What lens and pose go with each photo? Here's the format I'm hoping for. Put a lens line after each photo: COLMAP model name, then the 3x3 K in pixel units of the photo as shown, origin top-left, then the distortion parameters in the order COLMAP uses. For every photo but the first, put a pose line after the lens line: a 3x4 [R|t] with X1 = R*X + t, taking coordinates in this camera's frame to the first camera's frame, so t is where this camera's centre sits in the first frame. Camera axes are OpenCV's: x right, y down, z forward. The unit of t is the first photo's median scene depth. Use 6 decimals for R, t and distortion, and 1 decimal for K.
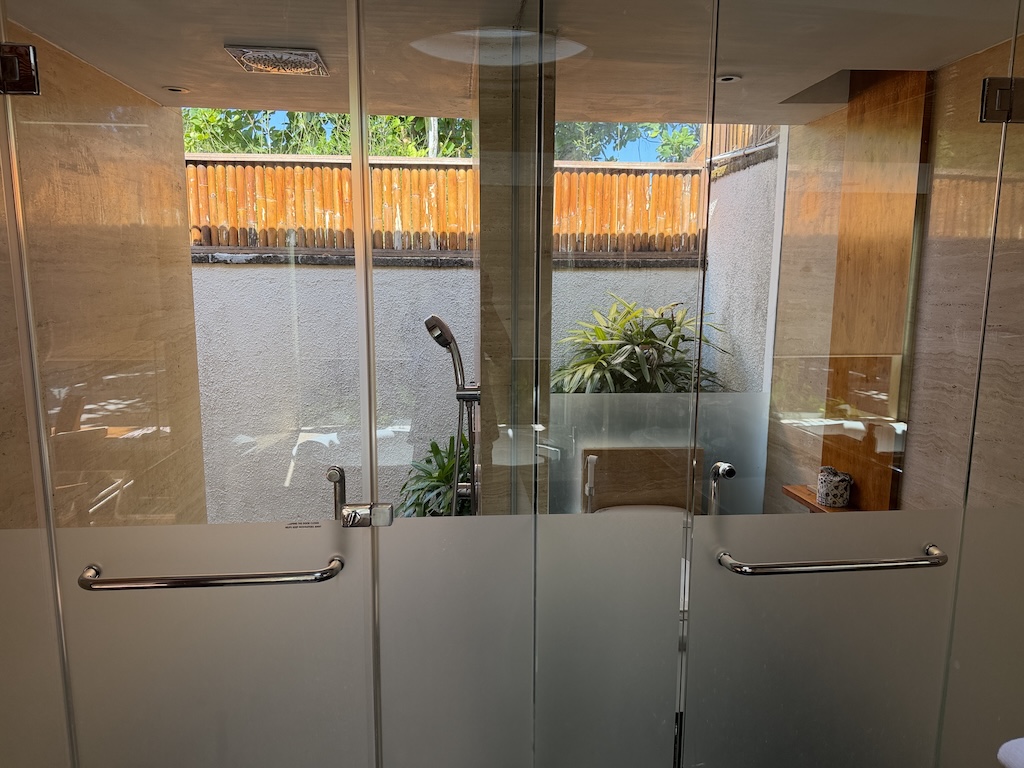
lens RADIAL K [[711.4, 0, 515.5], [0, 711.4, 387.1], [0, 0, 1]] dist [0.149800, -0.275479]
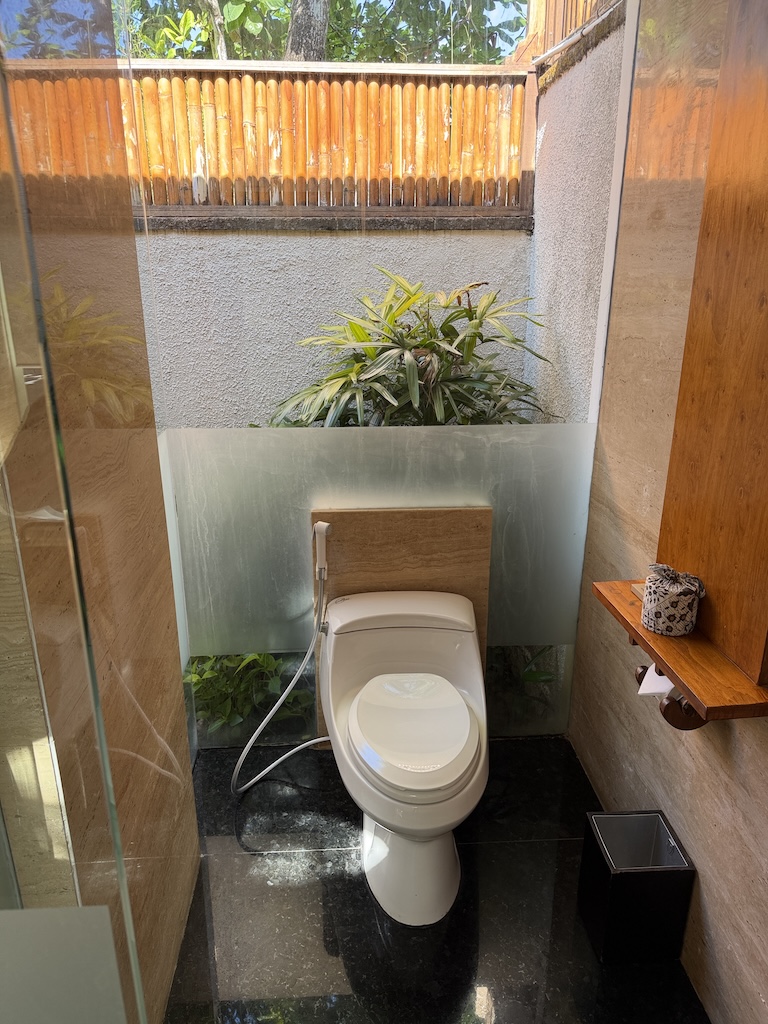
lens RADIAL K [[711.4, 0, 384.2], [0, 711.4, 507.7], [0, 0, 1]] dist [0.149800, -0.275479]
pose [[0.999799, -0.002224, -0.019924, 0.144019], [0.005506, 0.986070, 0.166237, -0.021568], [0.019277, -0.166314, 0.985884, 0.283967]]
